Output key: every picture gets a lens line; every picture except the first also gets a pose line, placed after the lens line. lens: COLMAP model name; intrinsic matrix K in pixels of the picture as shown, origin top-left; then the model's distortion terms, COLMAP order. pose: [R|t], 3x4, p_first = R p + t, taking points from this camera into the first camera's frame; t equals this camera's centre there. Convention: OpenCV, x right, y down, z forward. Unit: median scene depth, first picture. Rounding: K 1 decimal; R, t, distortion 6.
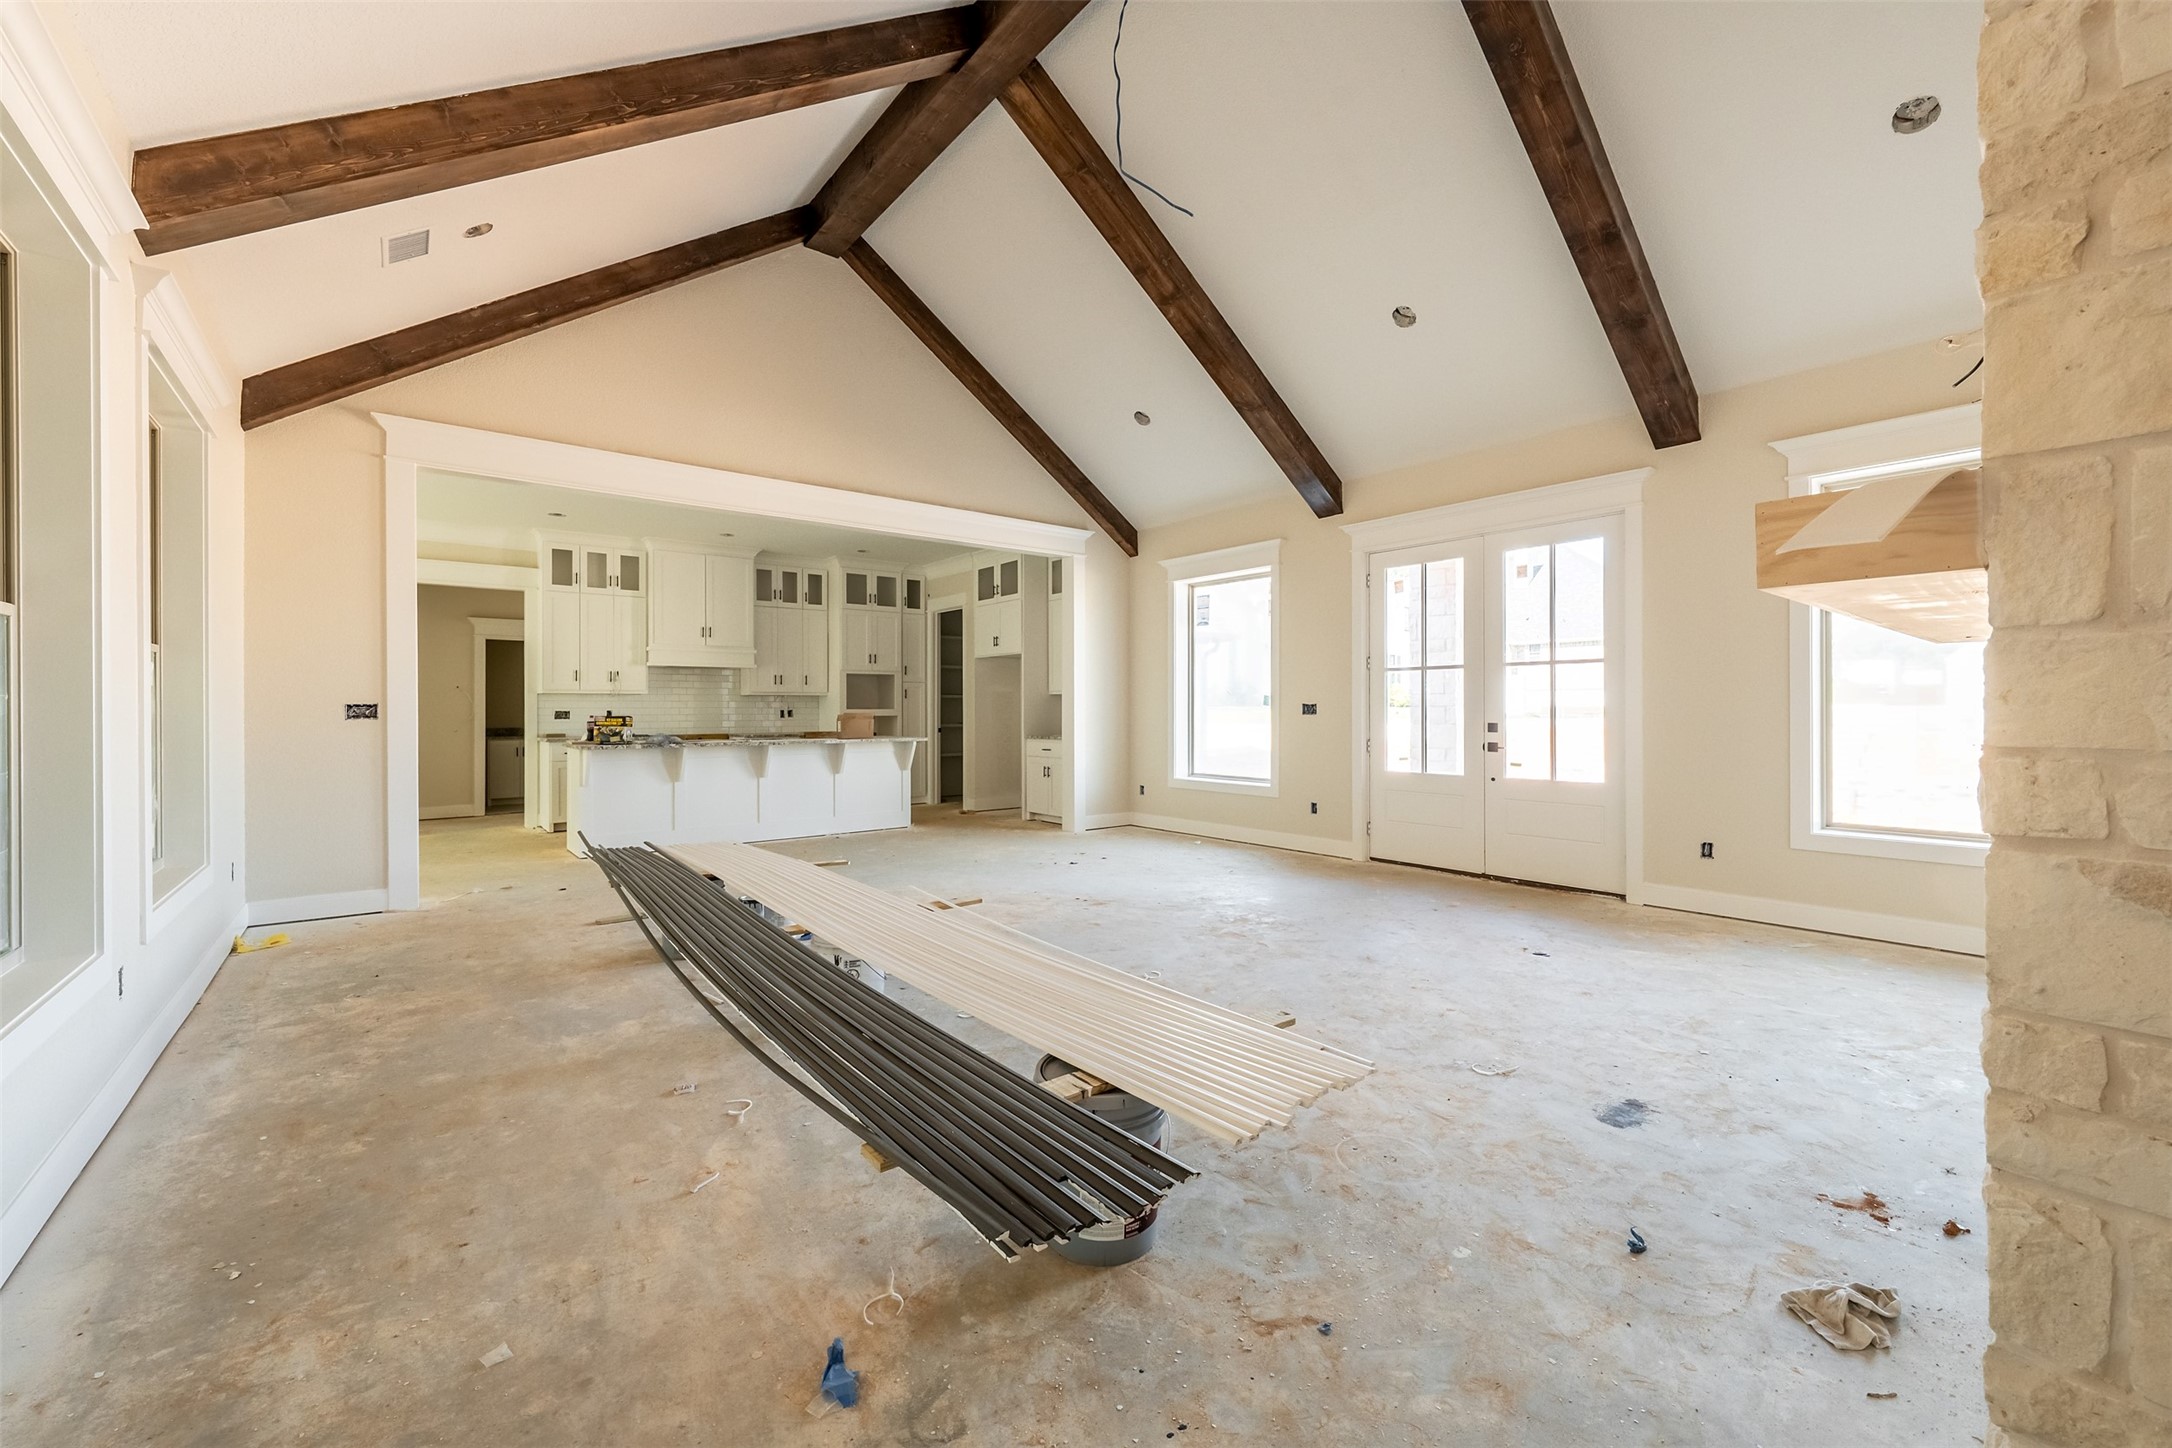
lens RADIAL K [[864.4, 0, 1096.2], [0, 864.4, 711.2], [0, 0, 1]] dist [-0.001668, 0.000101]
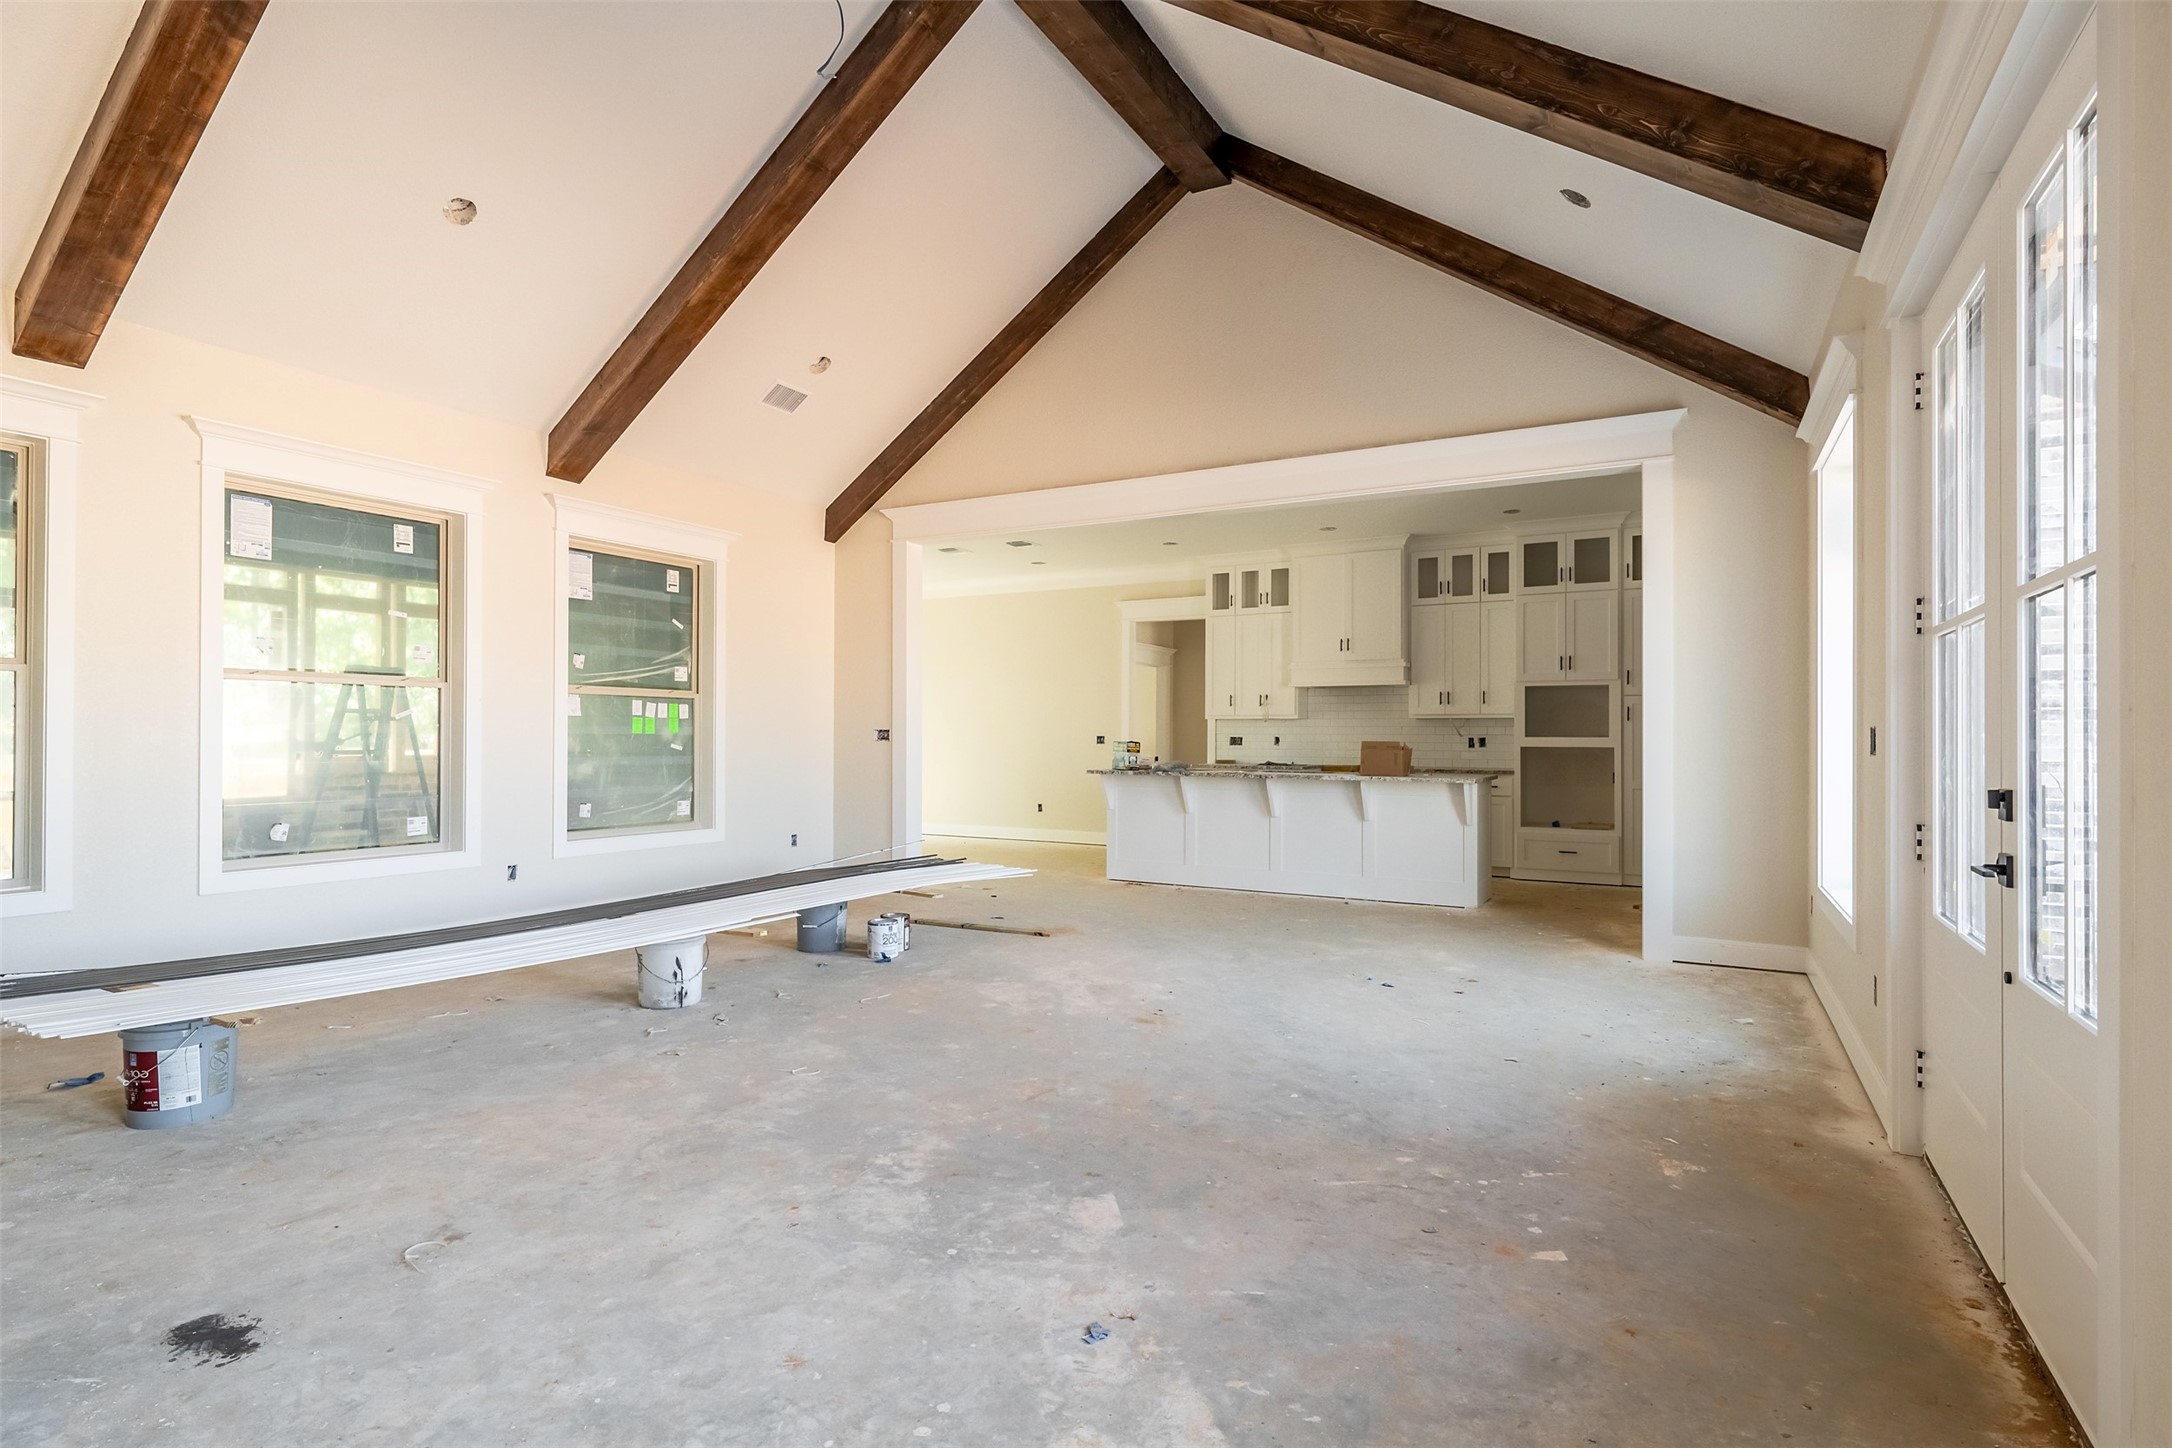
lens RADIAL K [[1108.3, 0, 1085.8], [0, 1108.3, 732.2], [0, 0, 1]] dist [0.003174, -0.001190]
pose [[0.352041, 0.001155, -0.935984, 0.491557], [-0.007760, 0.999968, -0.001685, -0.002117], [0.935953, 0.007856, 0.352038, 0.392741]]
